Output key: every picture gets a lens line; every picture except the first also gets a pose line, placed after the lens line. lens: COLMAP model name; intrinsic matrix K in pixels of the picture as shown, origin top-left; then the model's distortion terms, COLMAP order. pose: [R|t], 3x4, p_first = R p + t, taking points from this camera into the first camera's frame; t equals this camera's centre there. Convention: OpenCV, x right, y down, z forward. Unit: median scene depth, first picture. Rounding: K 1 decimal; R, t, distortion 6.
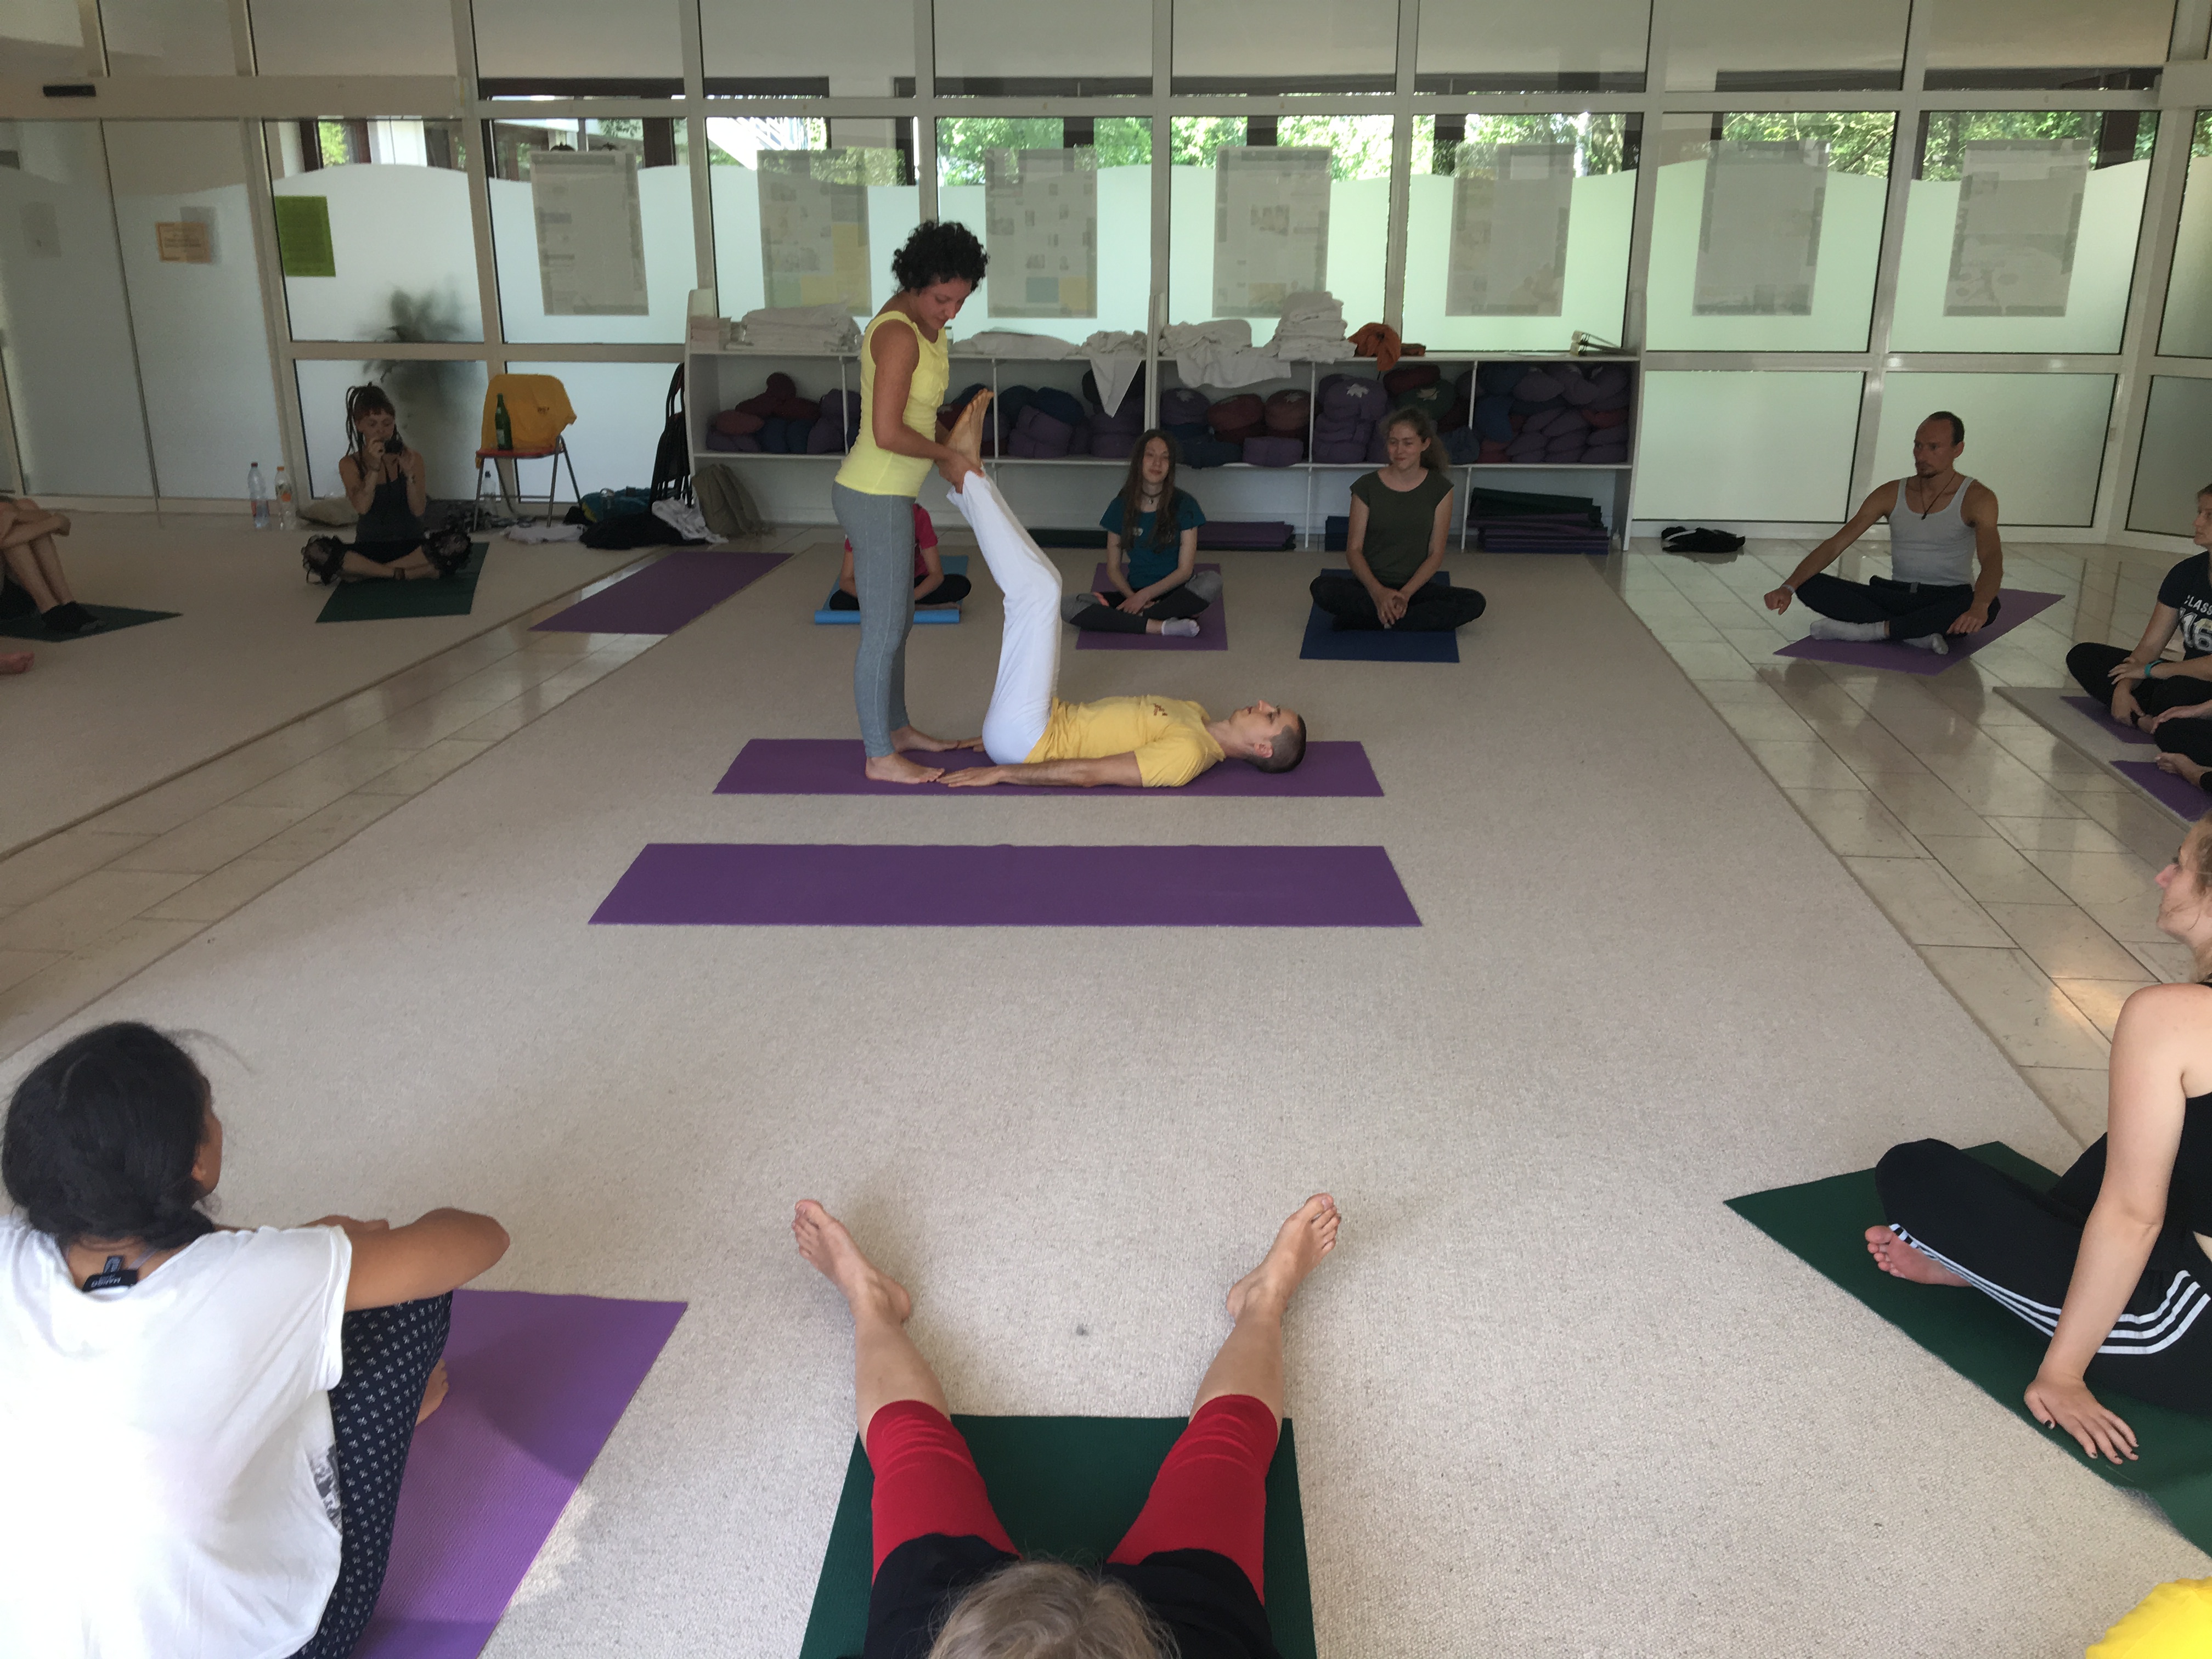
lens RADIAL K [[1875.9, 0, 1124.9], [0, 1875.9, 872.8], [0, 0, 1]] dist [0.065449, -0.106716]
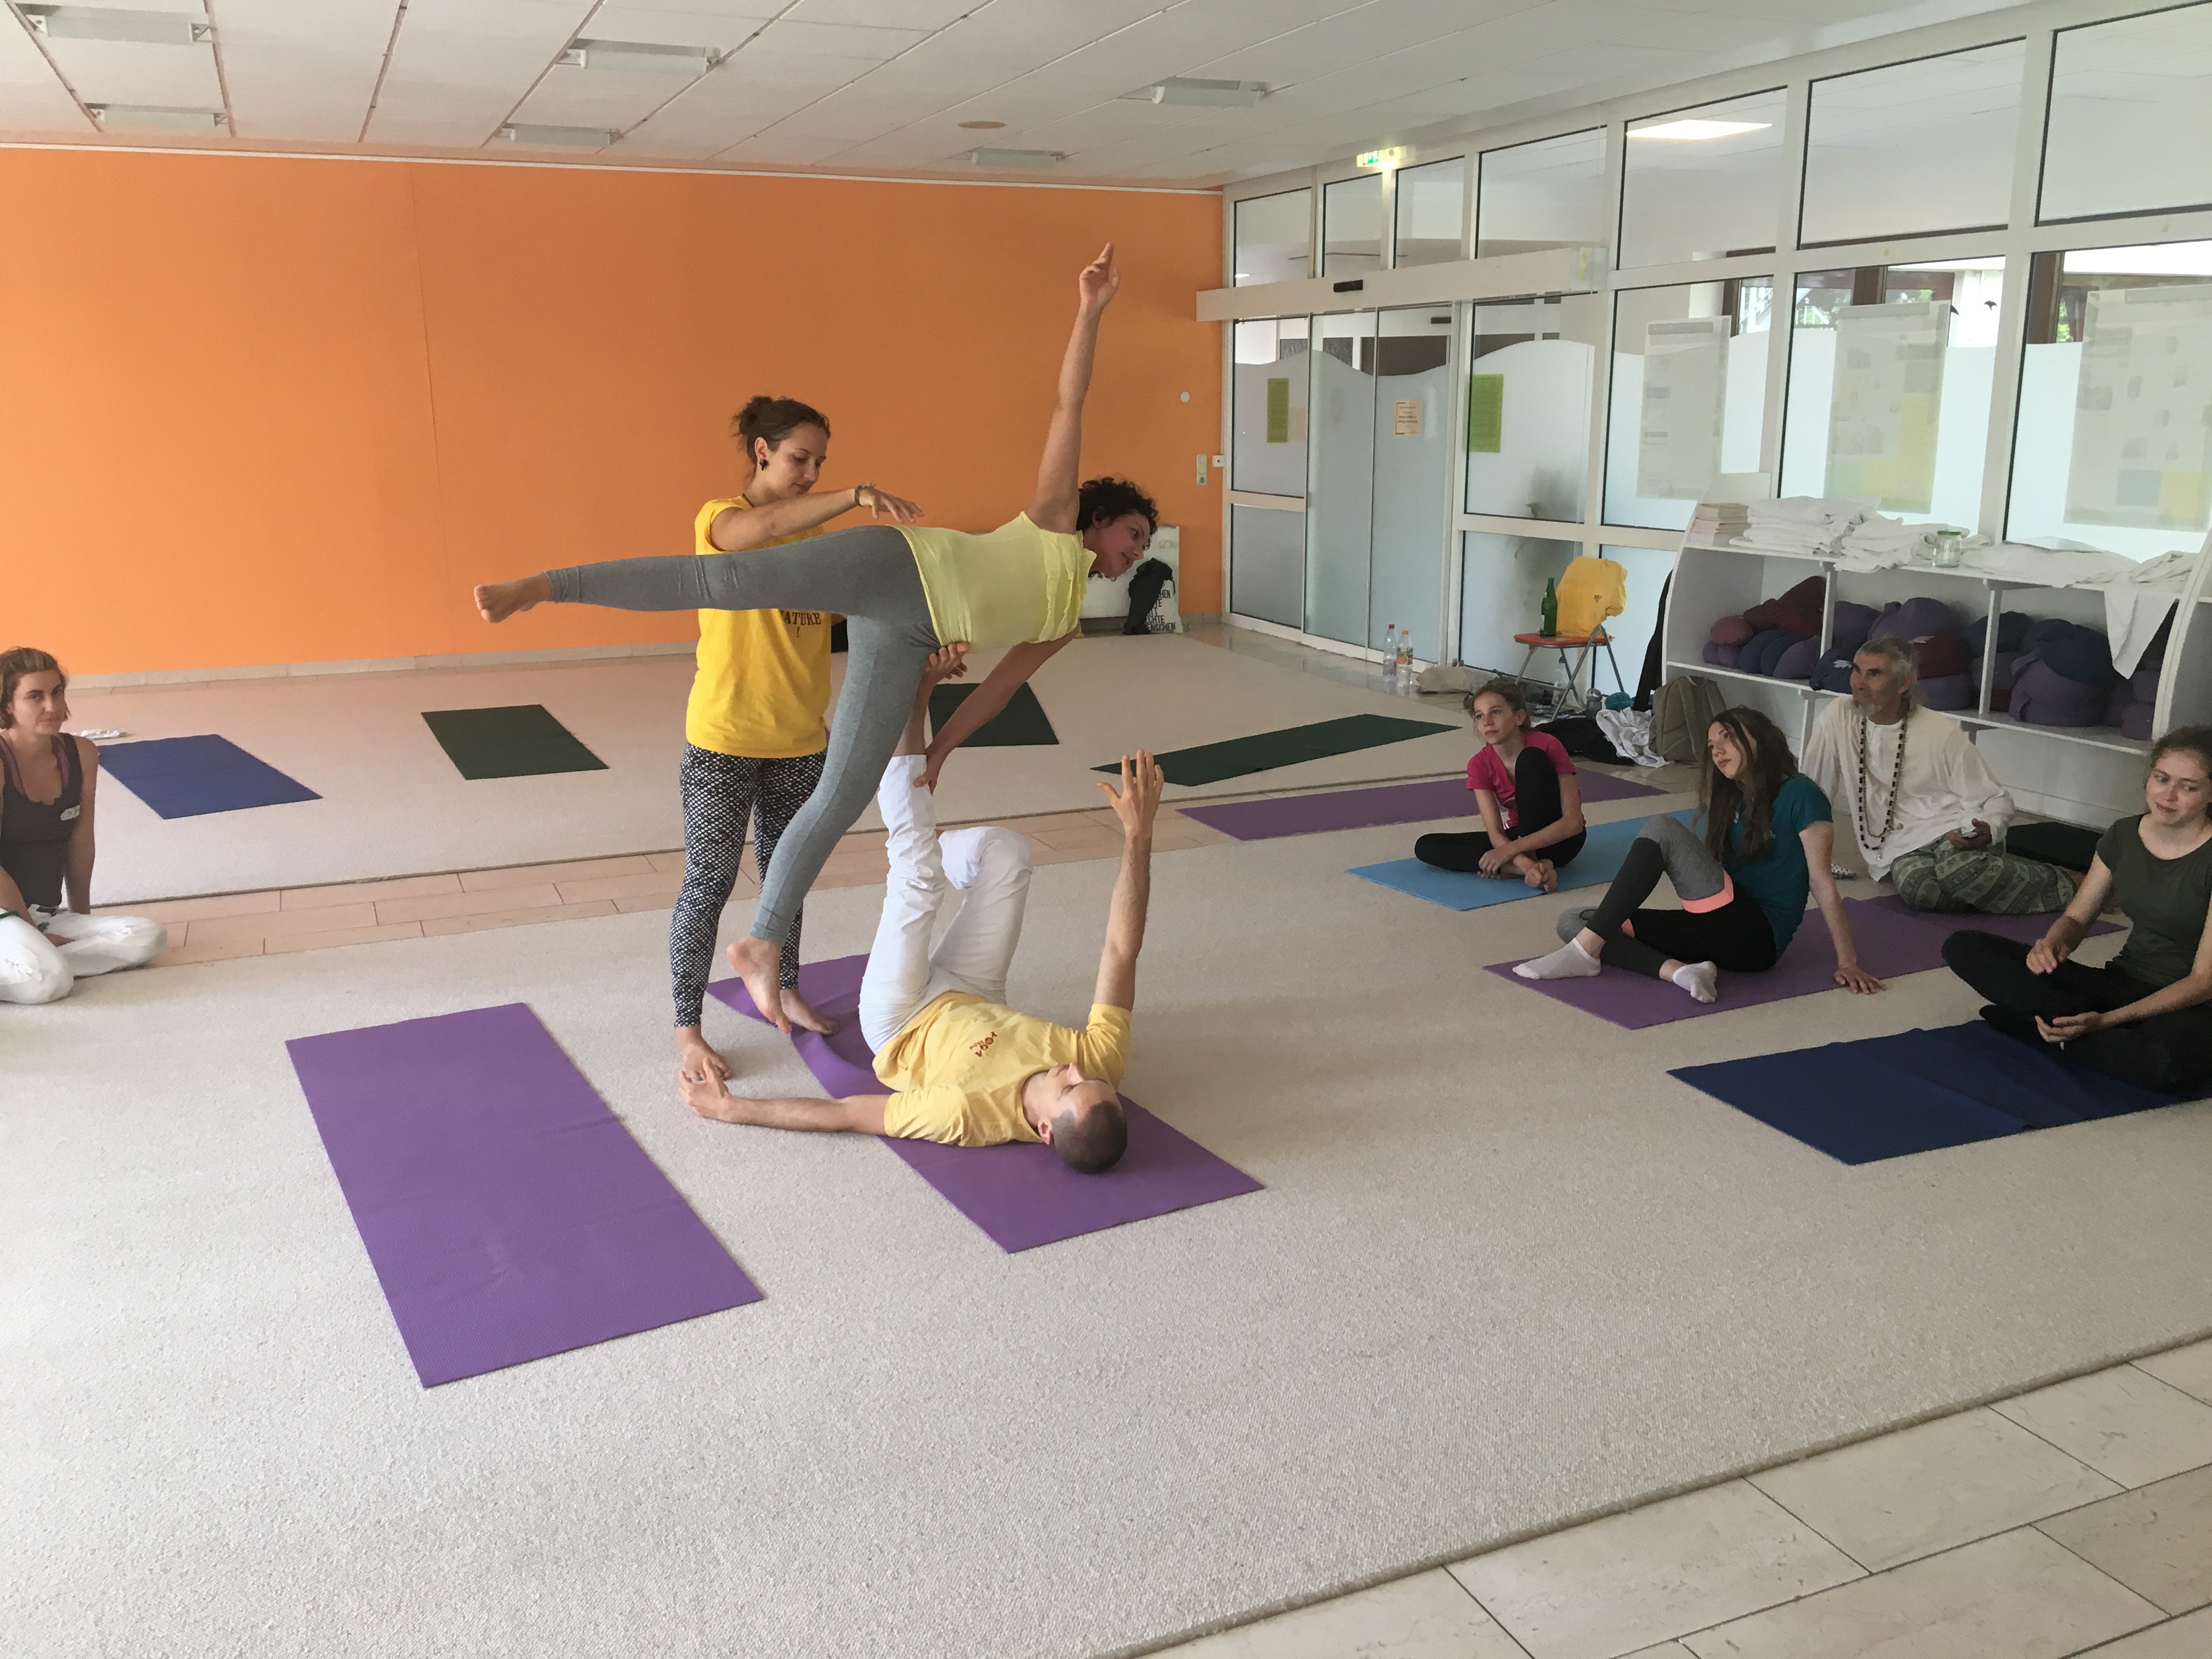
lens RADIAL K [[1875.9, 0, 1100.2], [0, 1875.9, 830.4], [0, 0, 1]] dist [0.065449, -0.106716]
pose [[0.487452, 0.191676, -0.851851, 0.383223], [-0.276442, 0.959299, 0.057665, -0.128767], [0.828233, 0.207379, 0.520600, 0.367269]]
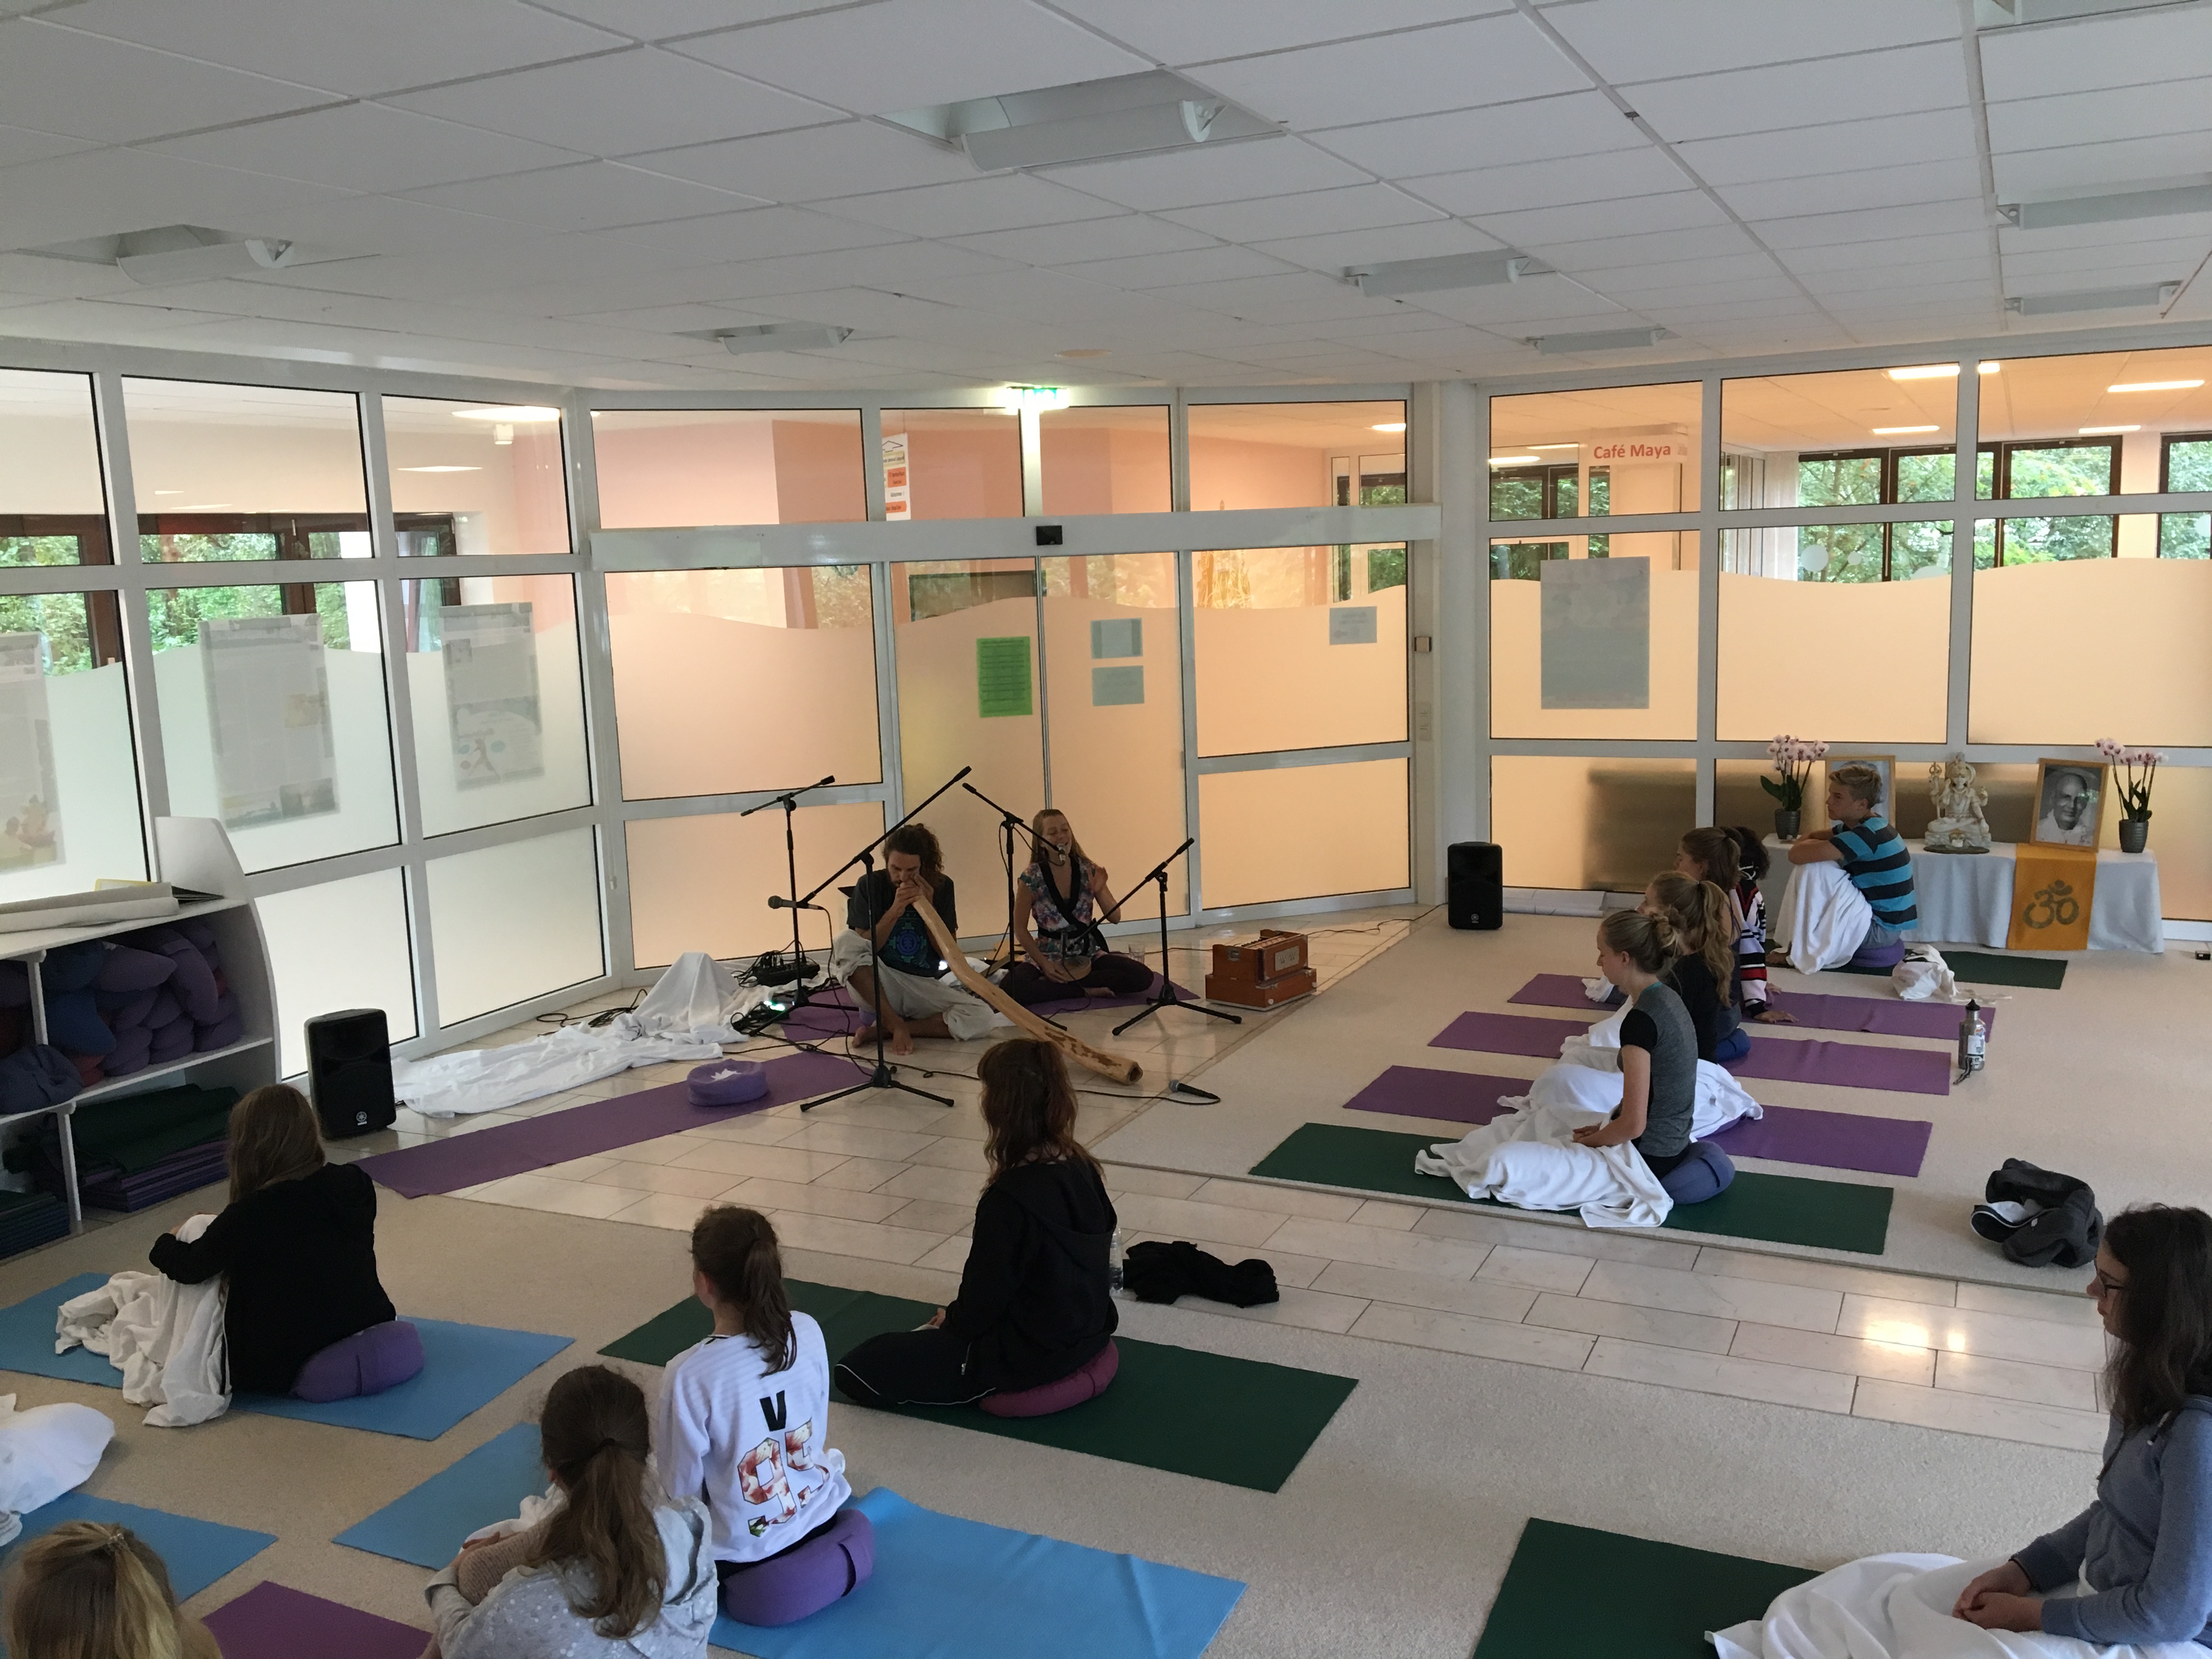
lens RADIAL K [[1875.9, 0, 1104.8], [0, 1875.9, 835.1], [0, 0, 1]] dist [0.065449, -0.106716]
pose [[0.333910, -0.157176, 0.929408, -0.290030], [0.335684, 0.941185, 0.038566, -0.202736], [-0.880806, 0.299110, 0.367033, 0.402036]]
